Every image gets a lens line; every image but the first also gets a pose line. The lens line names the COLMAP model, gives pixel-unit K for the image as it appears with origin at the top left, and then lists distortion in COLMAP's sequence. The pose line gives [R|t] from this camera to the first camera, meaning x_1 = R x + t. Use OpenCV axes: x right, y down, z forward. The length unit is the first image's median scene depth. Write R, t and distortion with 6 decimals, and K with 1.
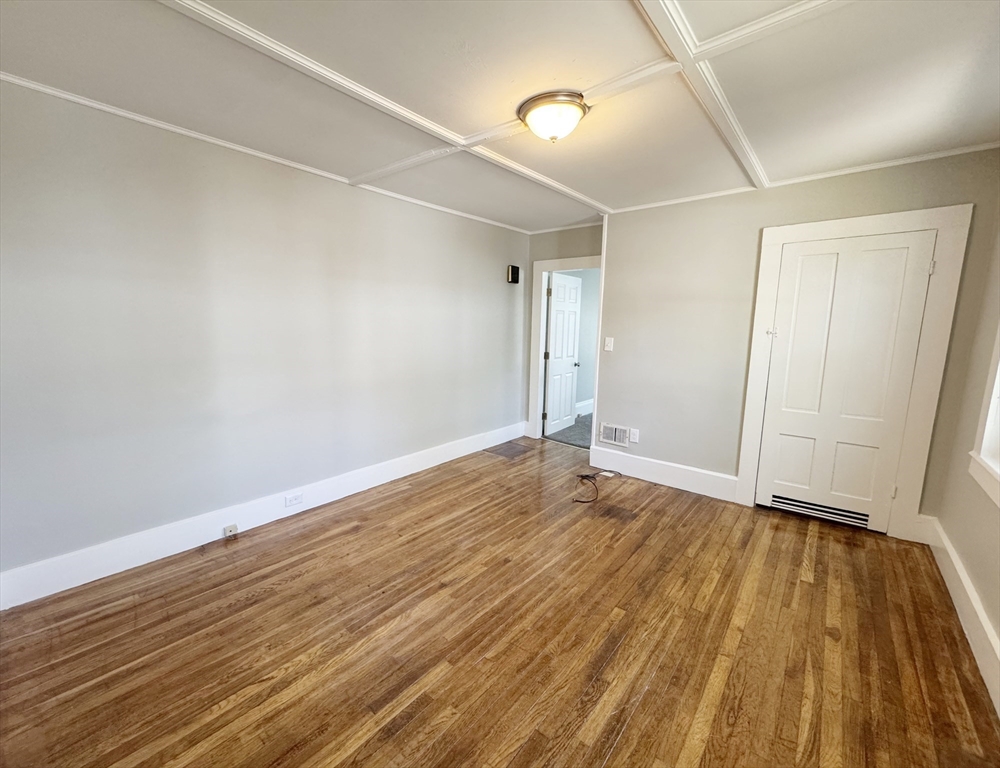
lens RADIAL K [[414.9, 0, 500.0], [0, 414.9, 384.0], [0, 0, 1]] dist [-0.001519, -0.000238]
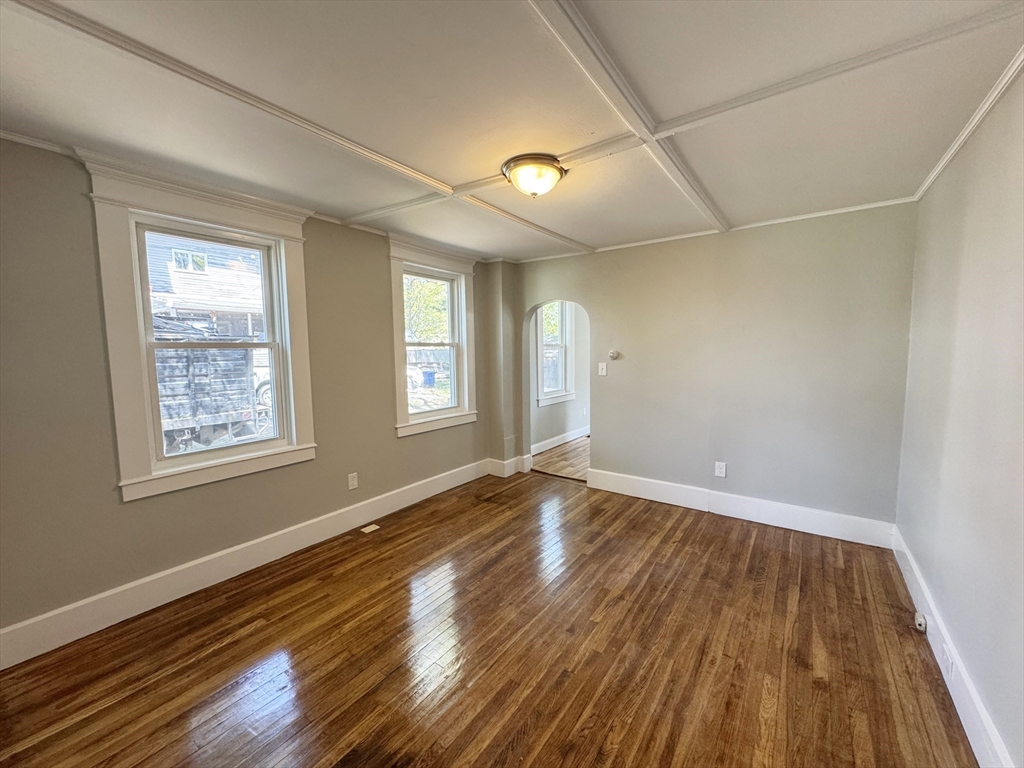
lens RADIAL K [[409.8, 0, 512.0], [0, 409.8, 384.0], [0, 0, 1]] dist [-0.001326, 0.000212]
pose [[-0.998744, 0.000198, -0.050106, 0.214847], [-0.011385, 0.972937, 0.230792, -0.323859], [0.048795, 0.231072, -0.971712, 1.978325]]
